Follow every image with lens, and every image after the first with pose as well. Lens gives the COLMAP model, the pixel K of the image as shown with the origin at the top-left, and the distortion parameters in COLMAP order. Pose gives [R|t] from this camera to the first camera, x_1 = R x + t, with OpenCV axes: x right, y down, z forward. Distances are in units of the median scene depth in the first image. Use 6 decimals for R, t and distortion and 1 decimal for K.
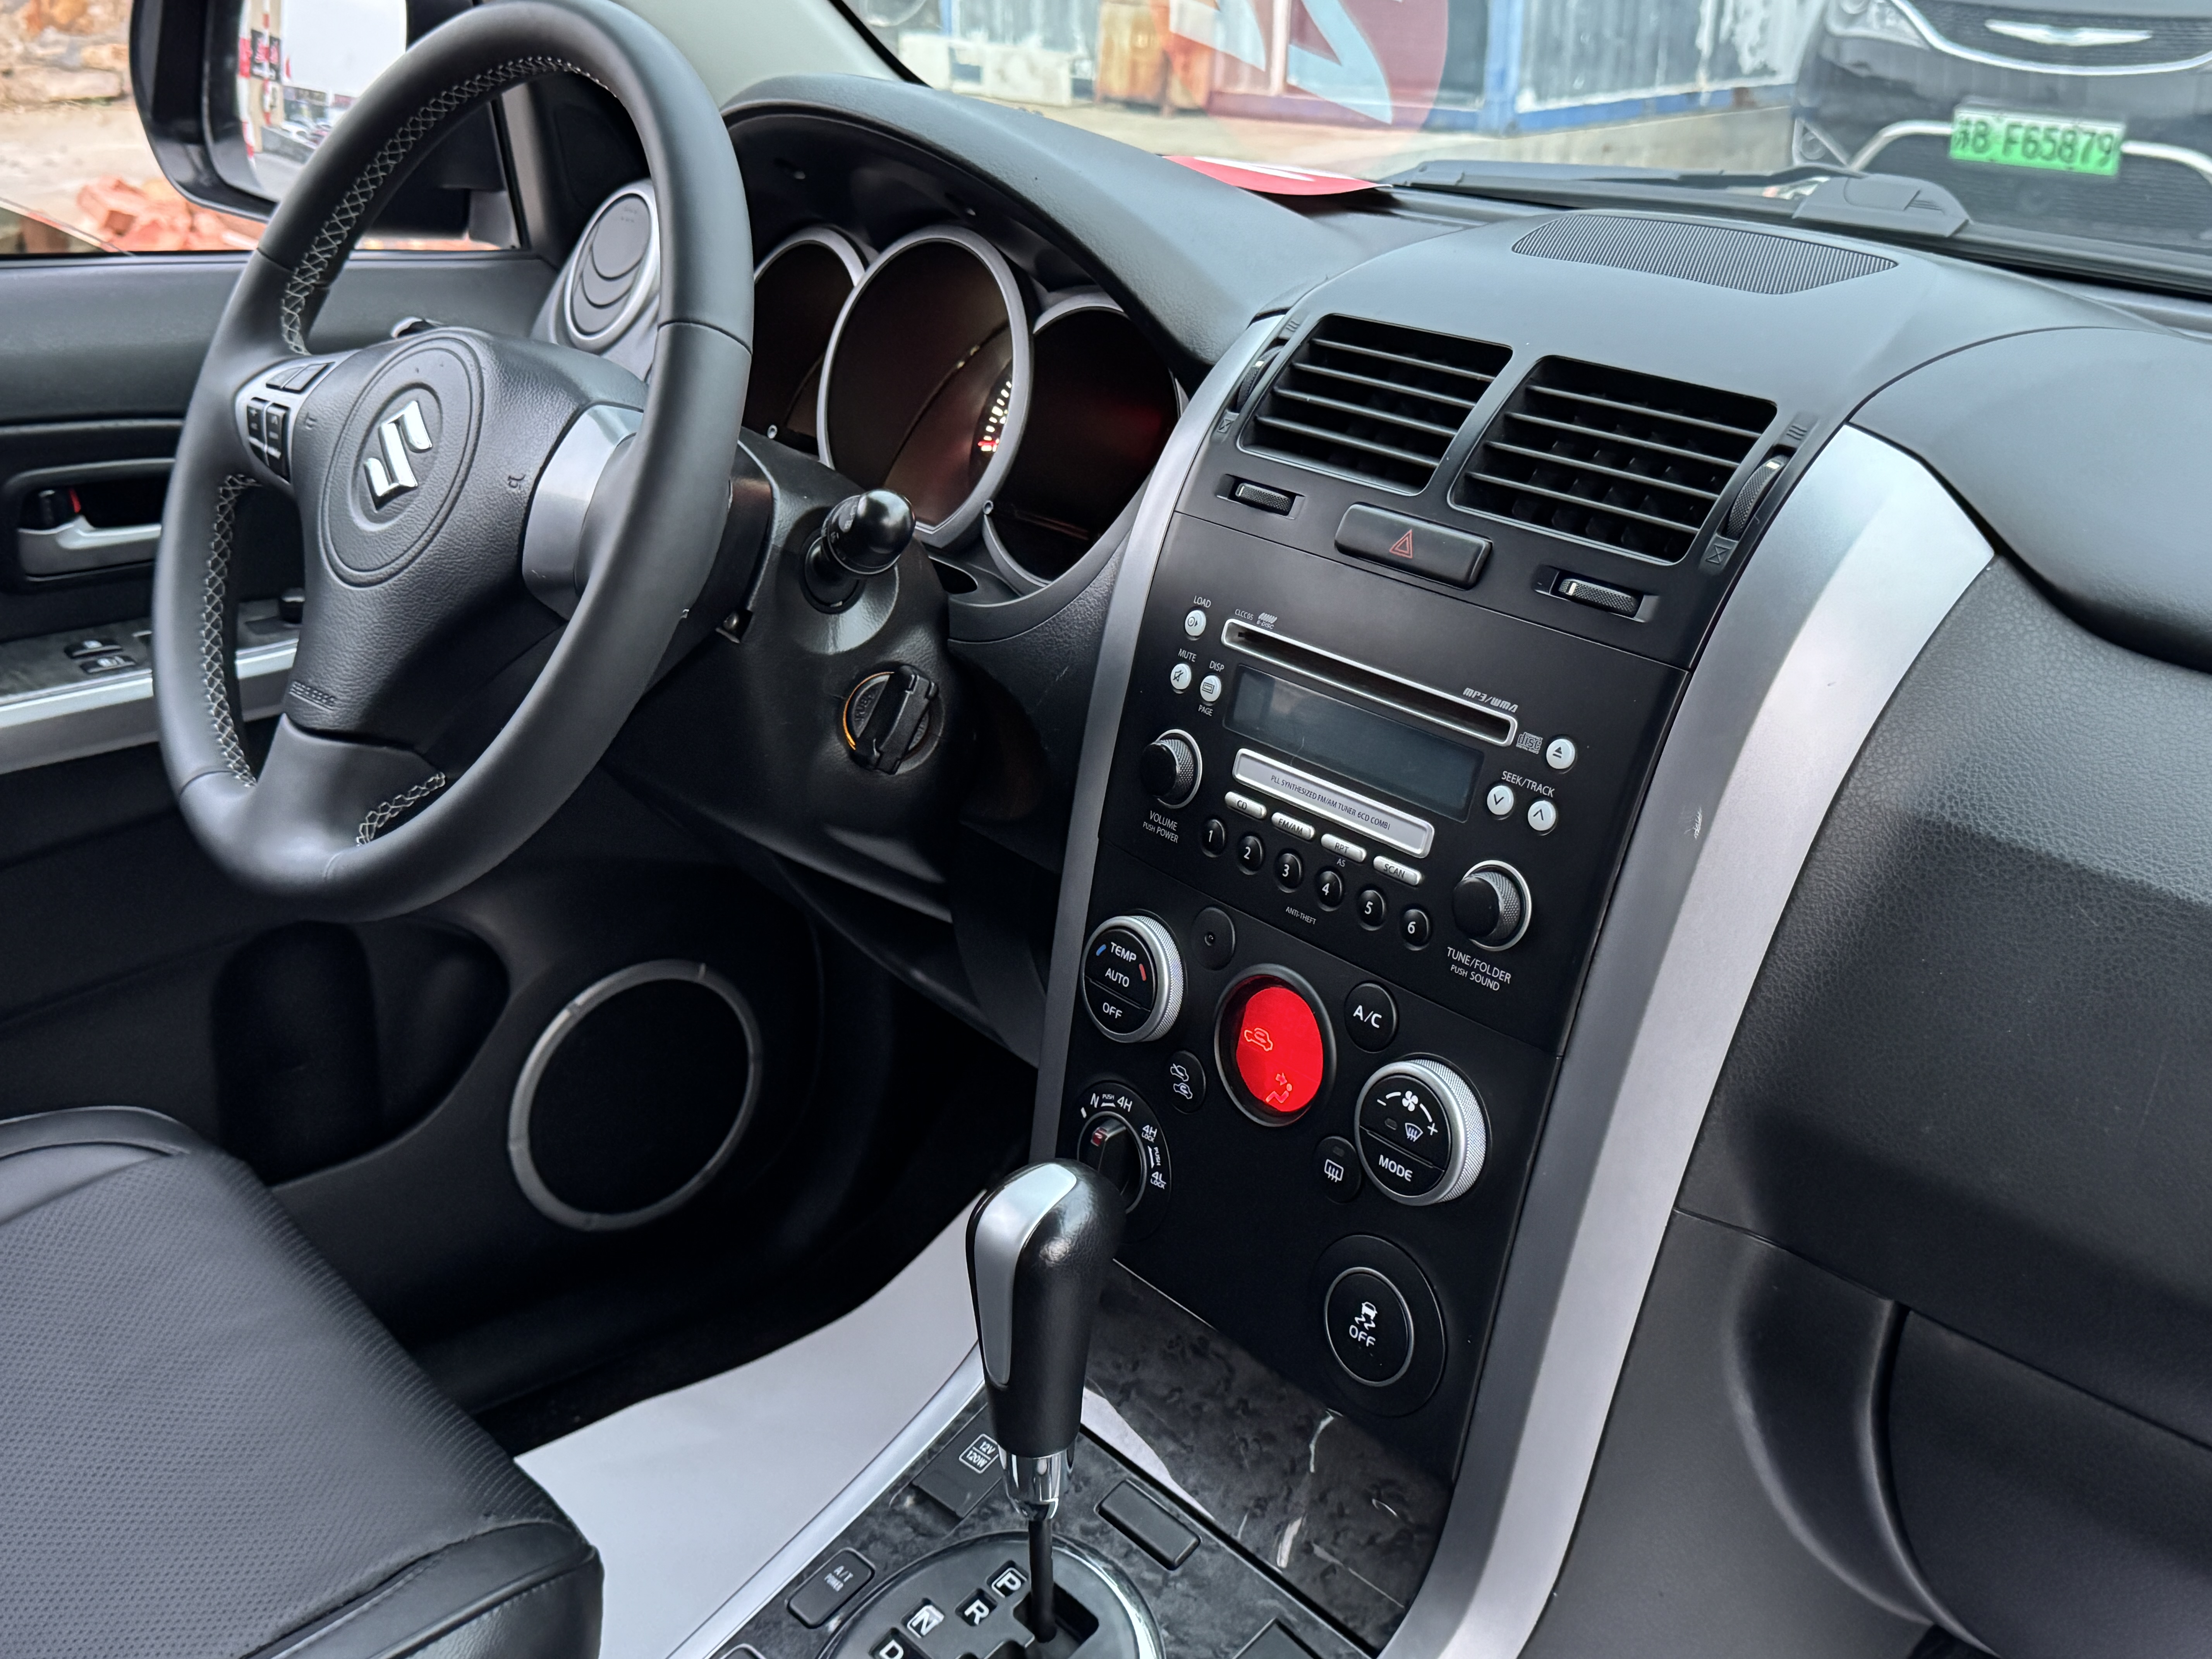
lens RADIAL K [[2347.6, 0, 1038.0], [0, 2347.6, 811.6], [0, 0, 1]] dist [0.040612, 0.000000]
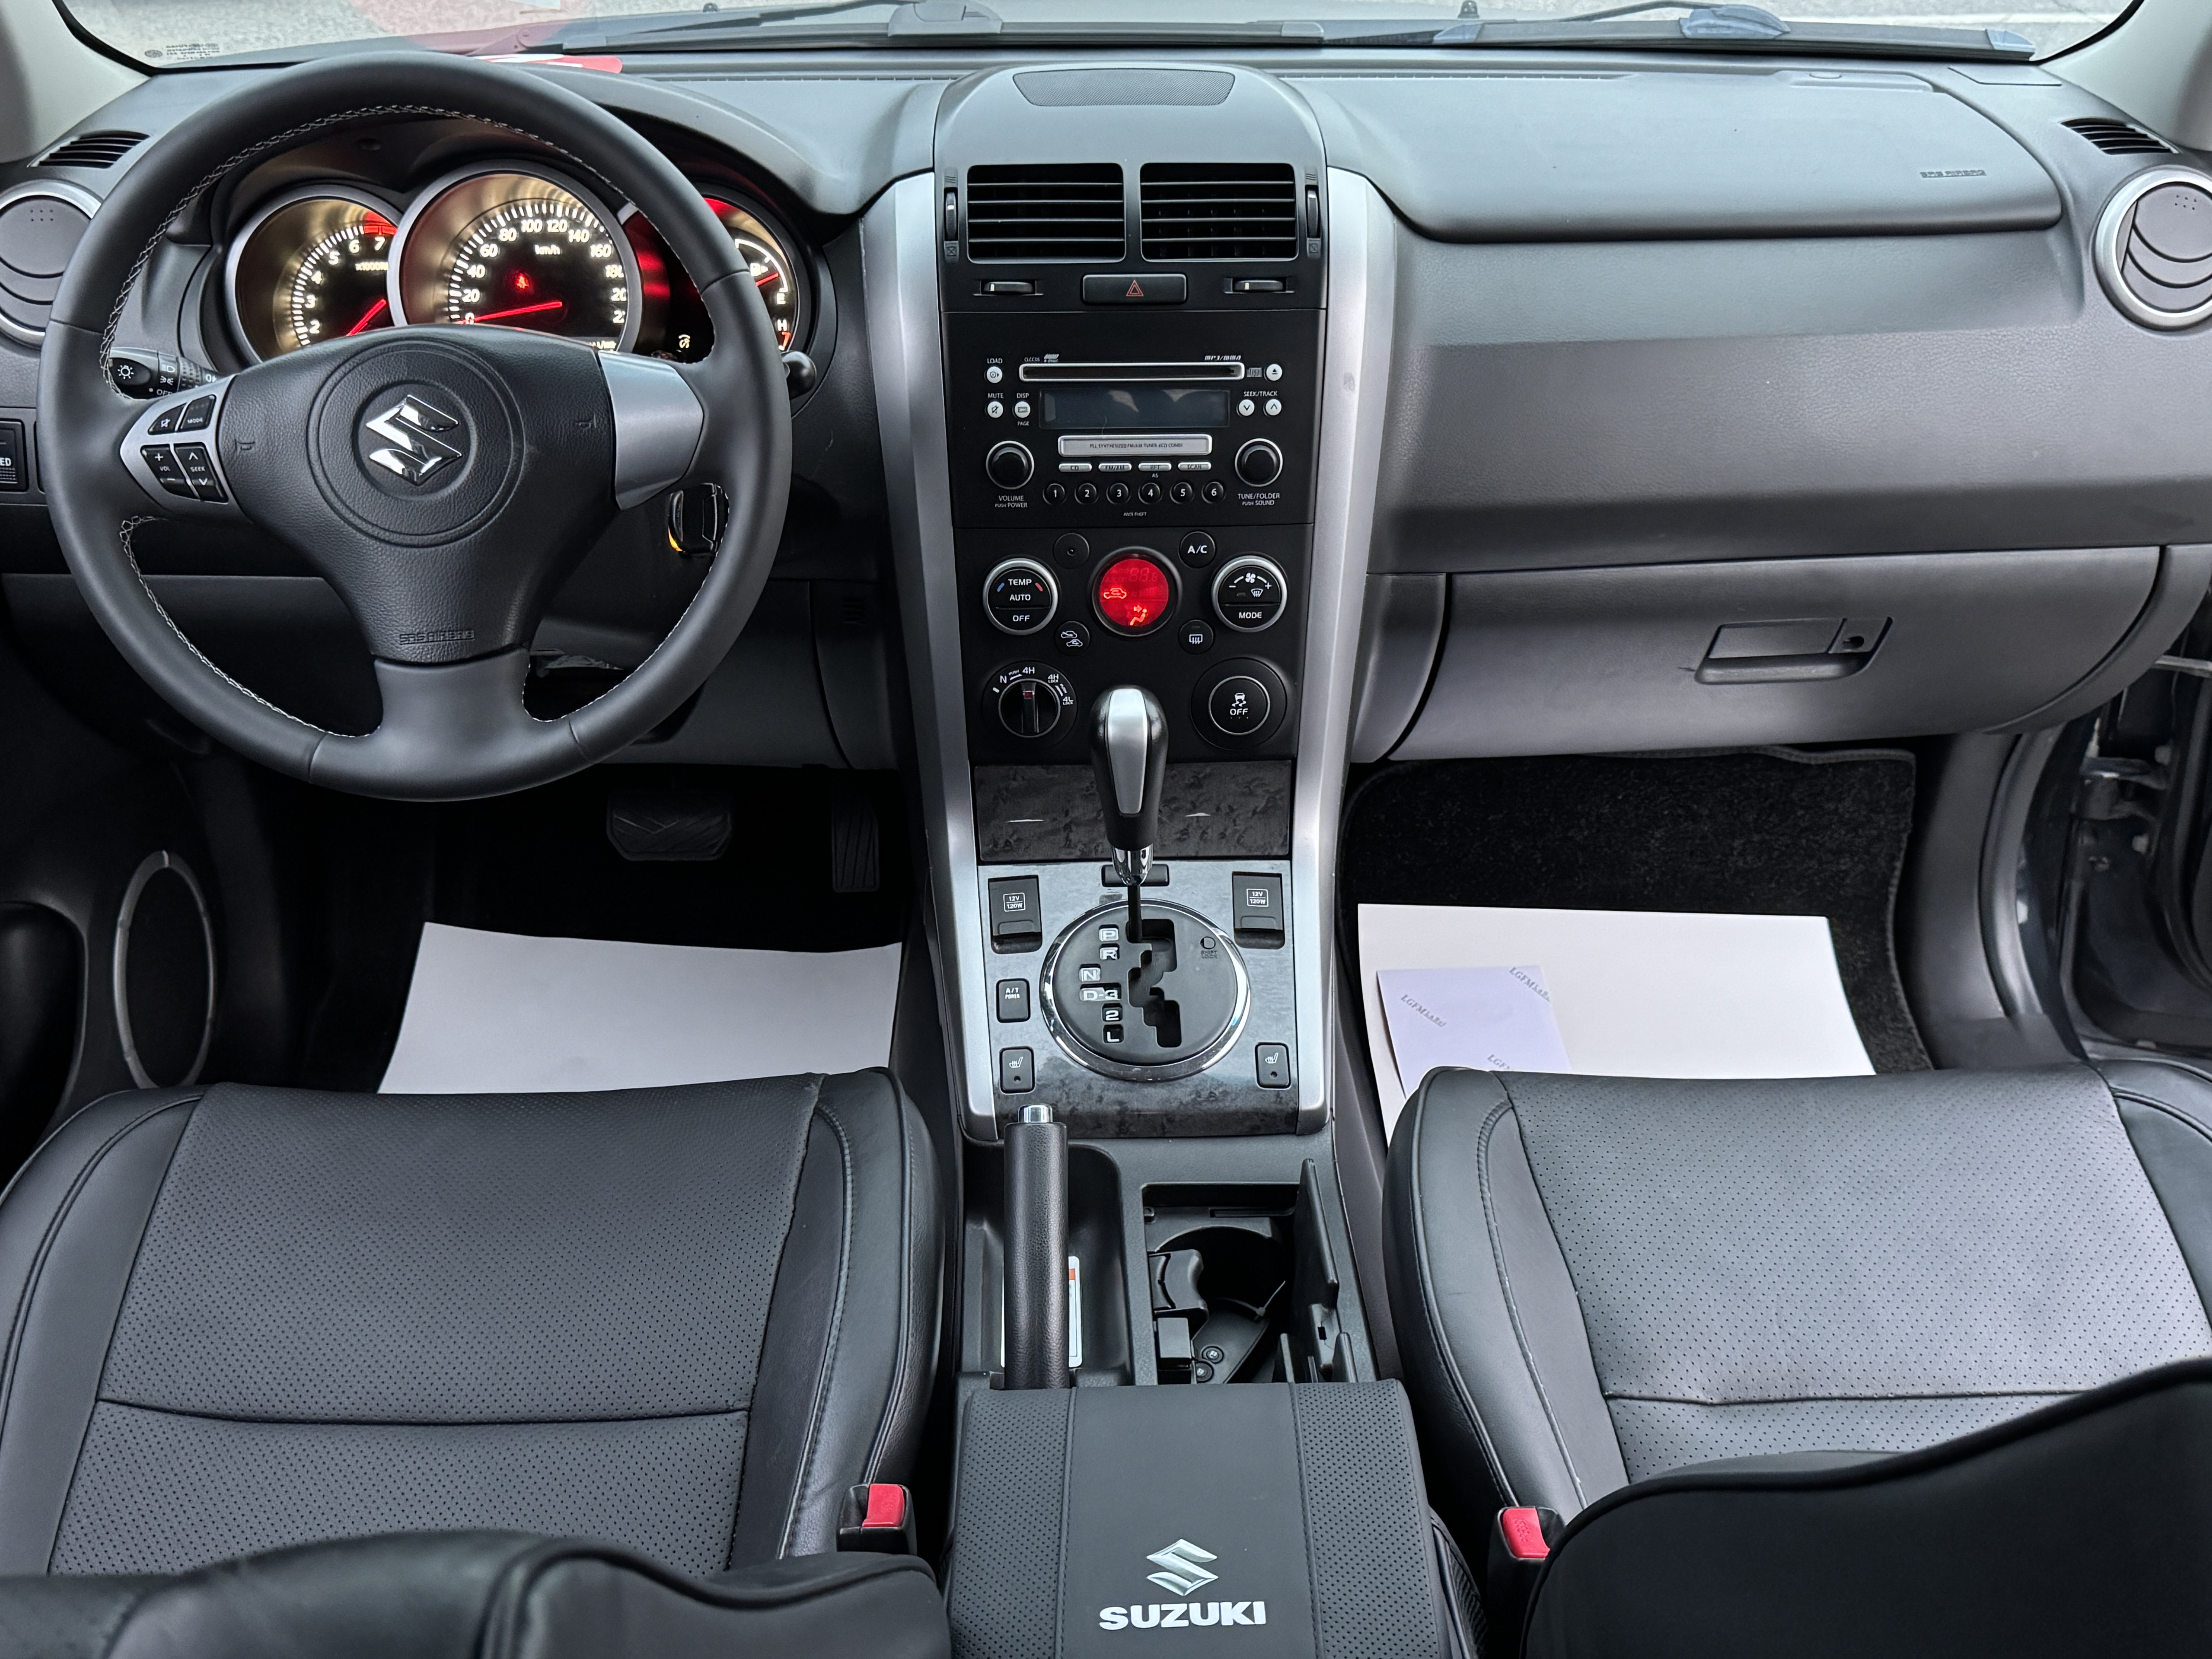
lens RADIAL K [[2040.0, 0, 1098.7], [0, 2040.0, 844.4], [0, 0, 1]] dist [0.039230, 0.000000]
pose [[0.593229, -0.444363, 0.671282, -0.853325], [0.302614, 0.895791, 0.325551, -0.196918], [-0.745992, 0.010013, 0.665880, -0.000142]]
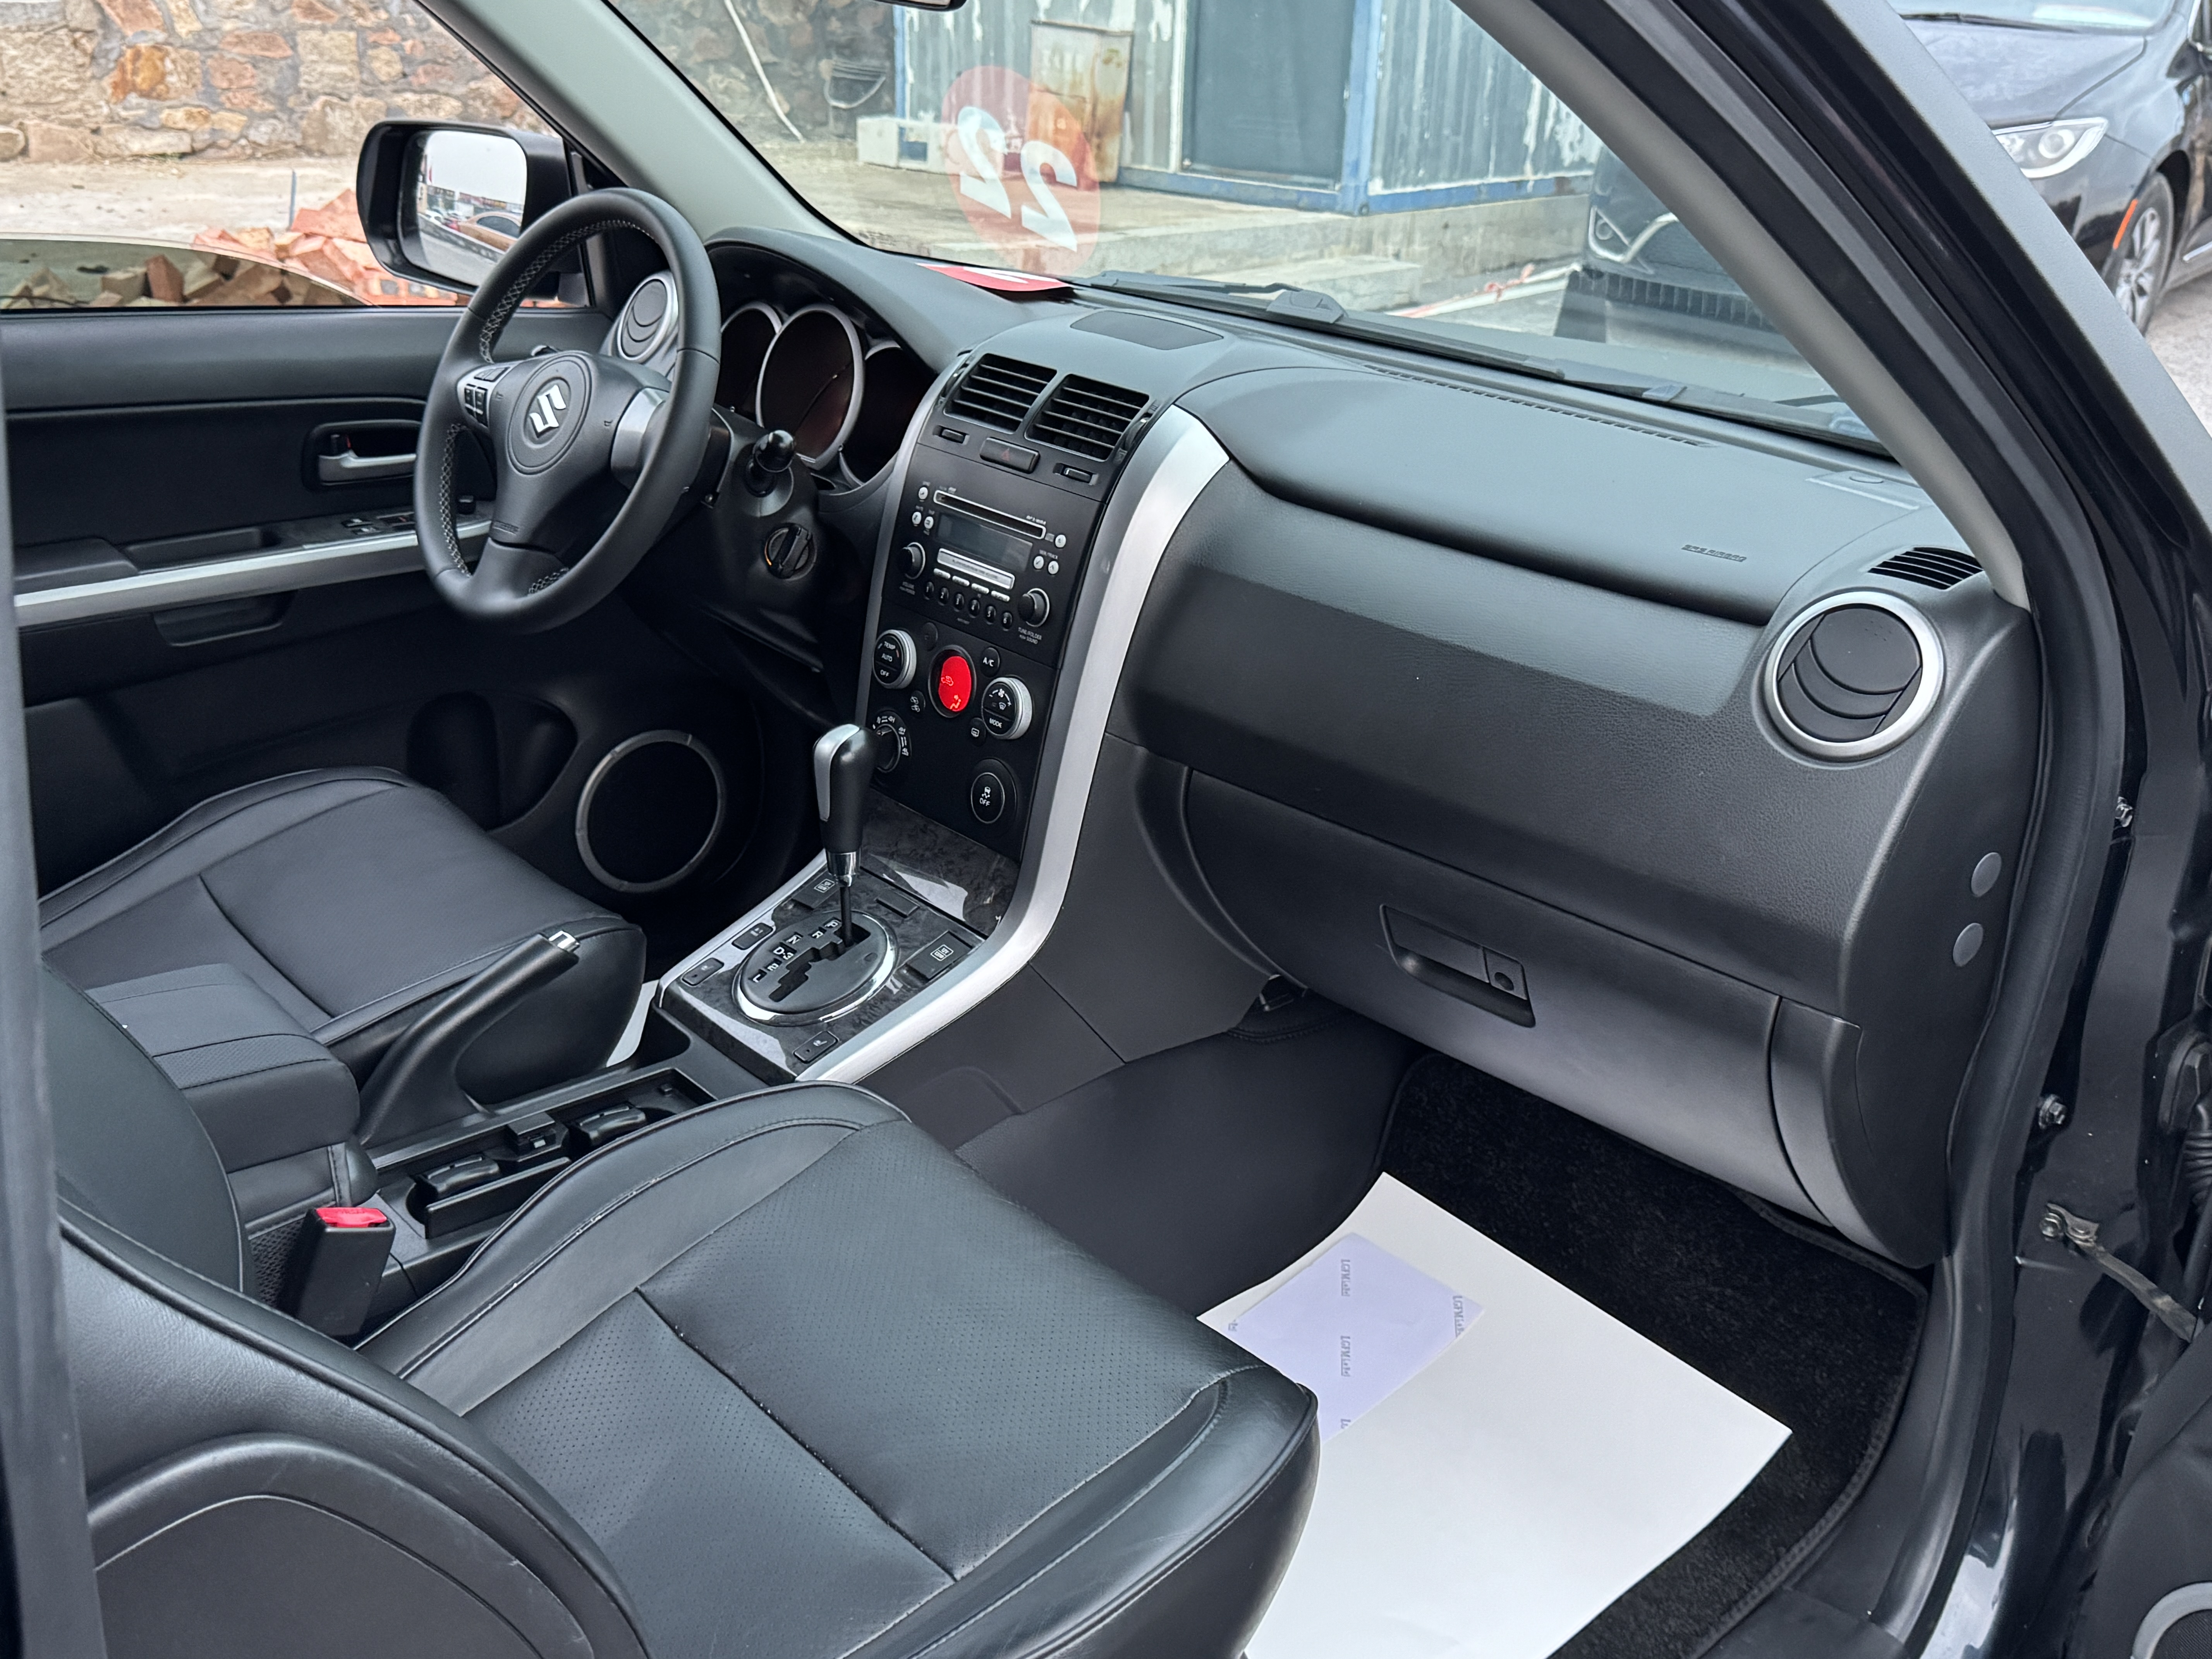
lens RADIAL K [[2163.6, 0, 1104.4], [0, 2163.6, 833.4], [0, 0, 1]] dist [0.027085, 0.000000]
pose [[0.998636, 0.010116, 0.051218, 0.116413], [-0.010565, 0.999908, 0.008512, 0.186431], [-0.051127, -0.009041, 0.998651, -0.879229]]
